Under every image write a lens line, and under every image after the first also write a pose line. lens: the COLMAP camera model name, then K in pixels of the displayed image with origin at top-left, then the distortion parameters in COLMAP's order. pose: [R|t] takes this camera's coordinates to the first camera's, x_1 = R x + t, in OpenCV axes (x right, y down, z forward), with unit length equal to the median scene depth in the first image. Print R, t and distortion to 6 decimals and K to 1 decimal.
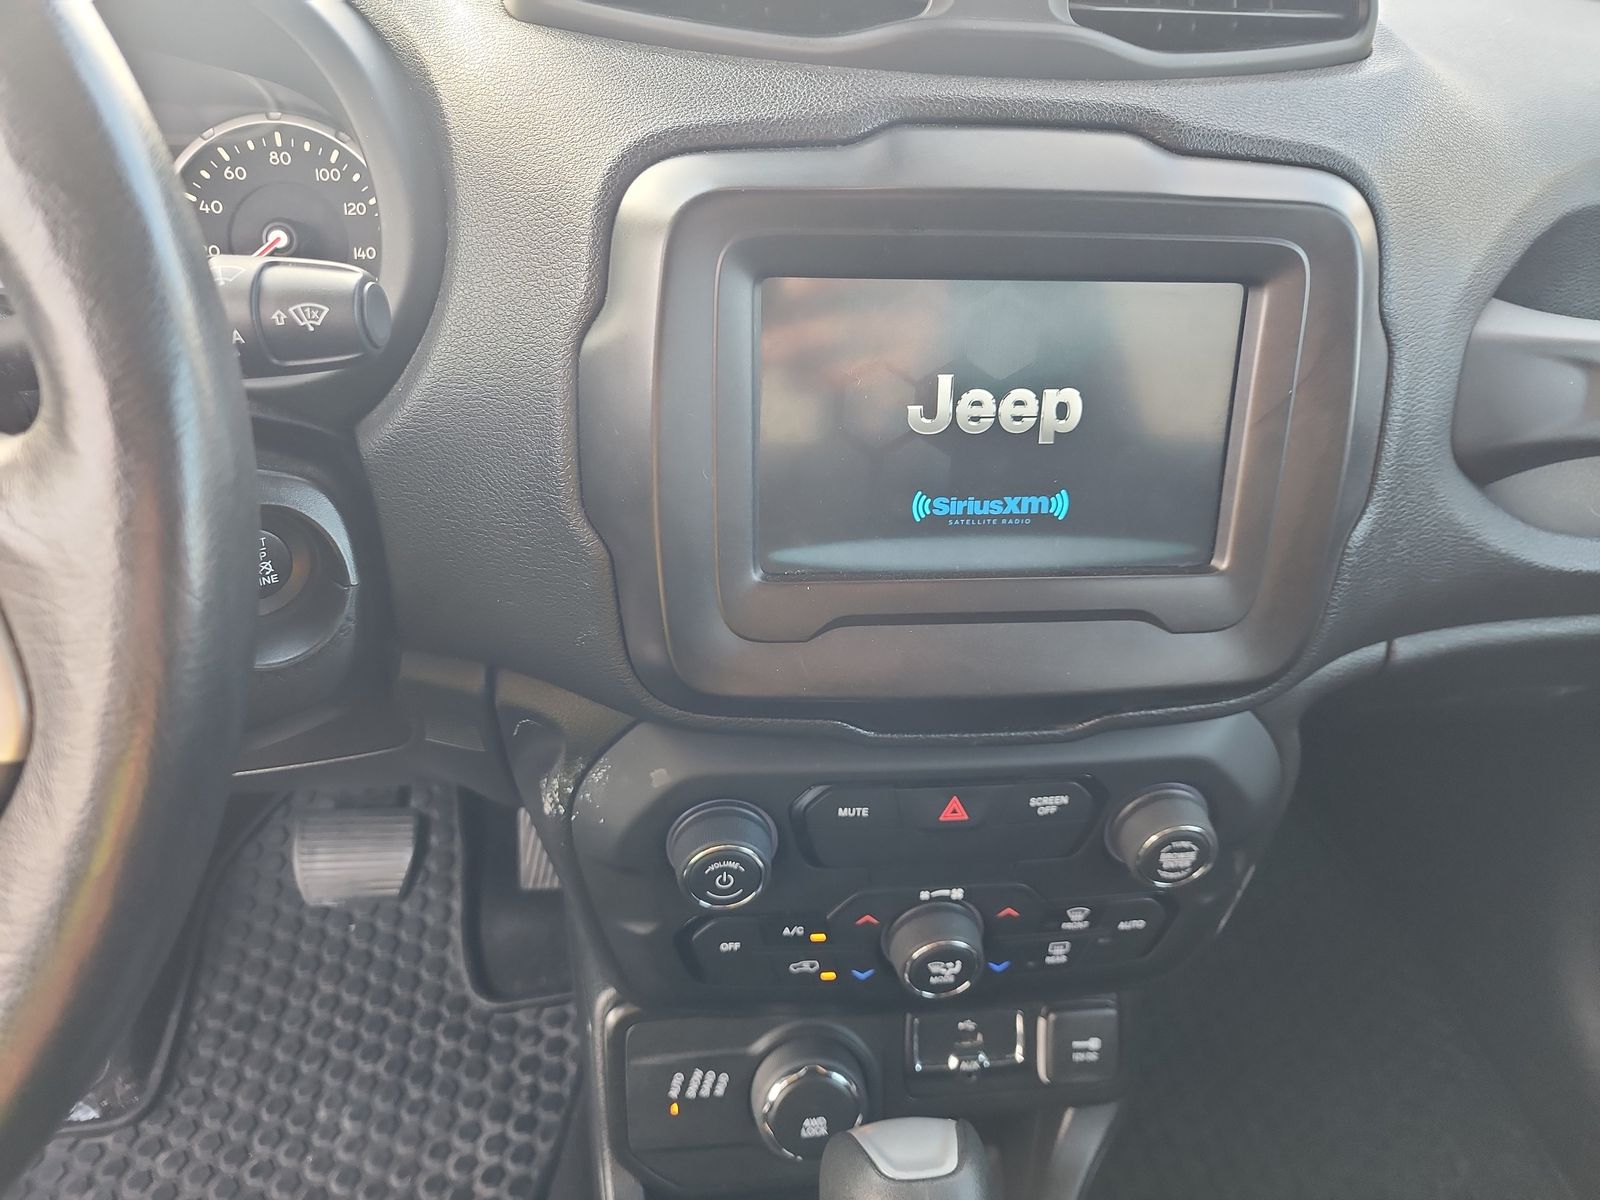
lens RADIAL K [[1174.2, 0, 789.1], [0, 1174.2, 592.9], [0, 0, 1]] dist [0.049403, -0.033959]
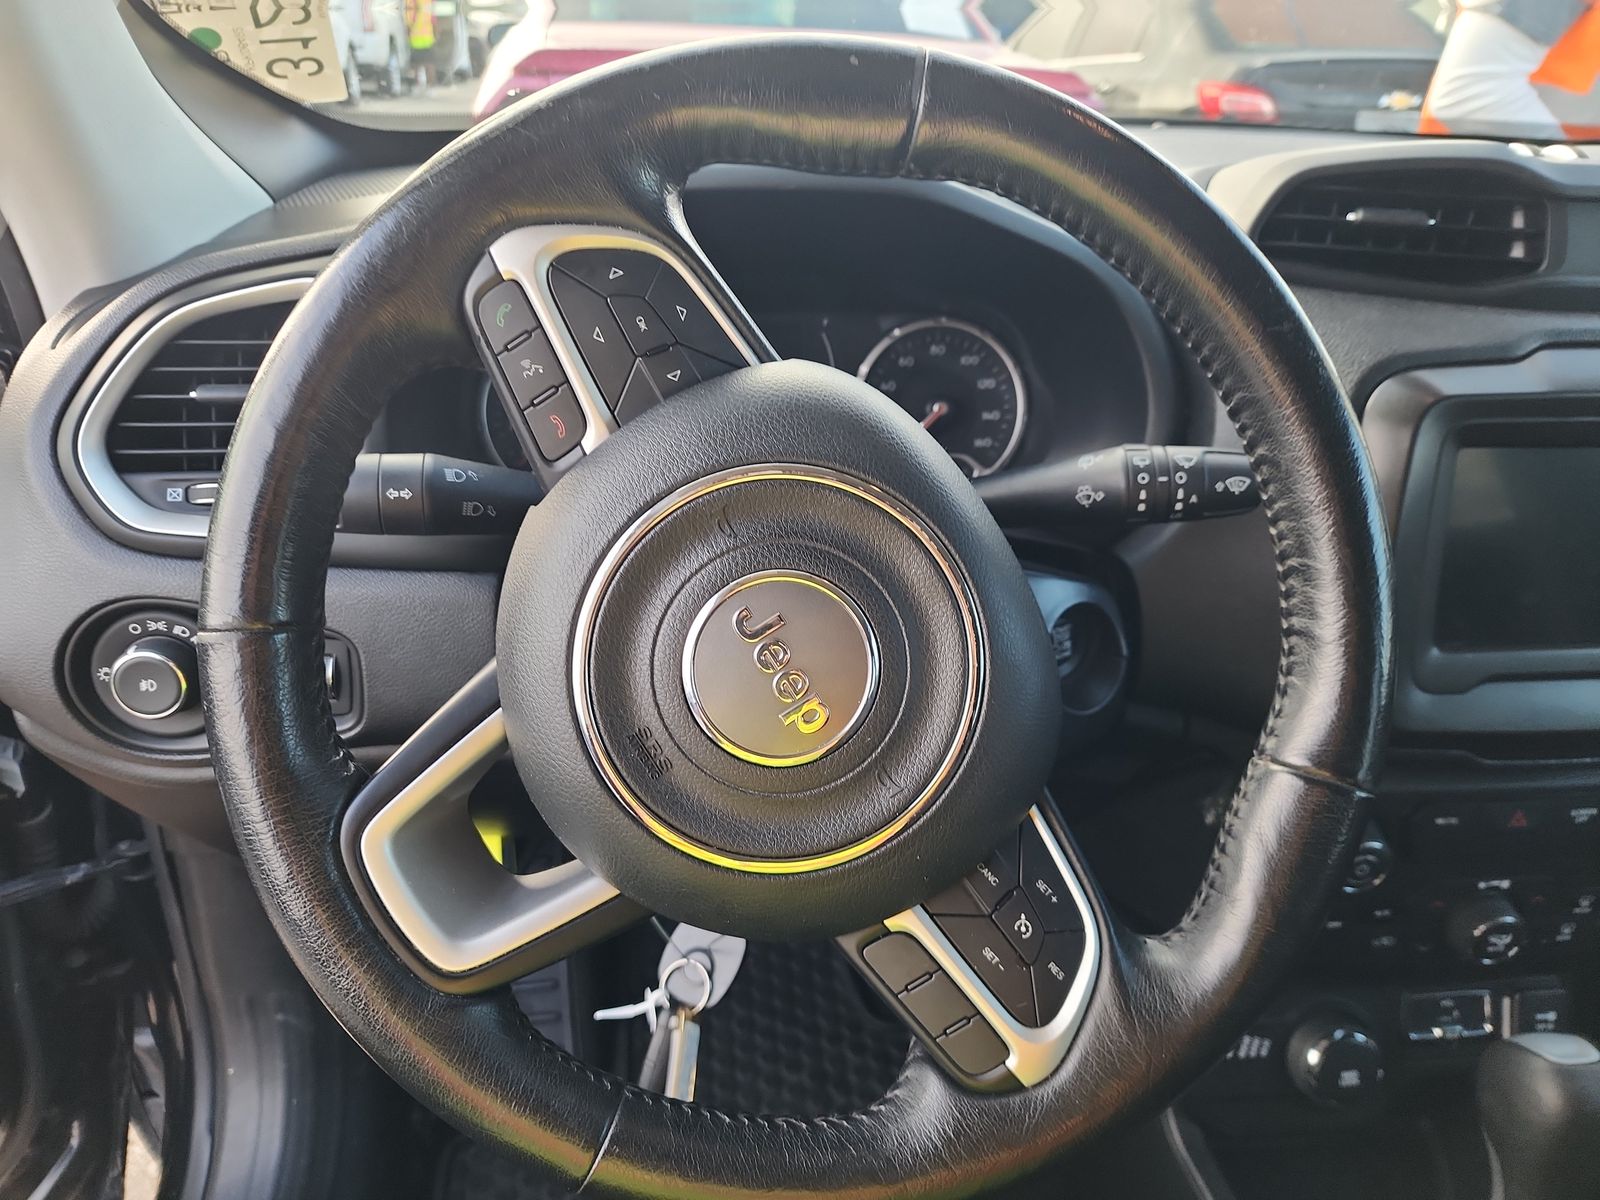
lens RADIAL K [[1174.2, 0, 816.4], [0, 1174.2, 596.5], [0, 0, 1]] dist [0.049403, -0.033959]
pose [[0.999926, -0.010045, -0.006904, -0.562174], [0.009552, 0.997638, -0.068022, 0.011292], [0.007571, 0.067951, 0.997660, -0.342023]]
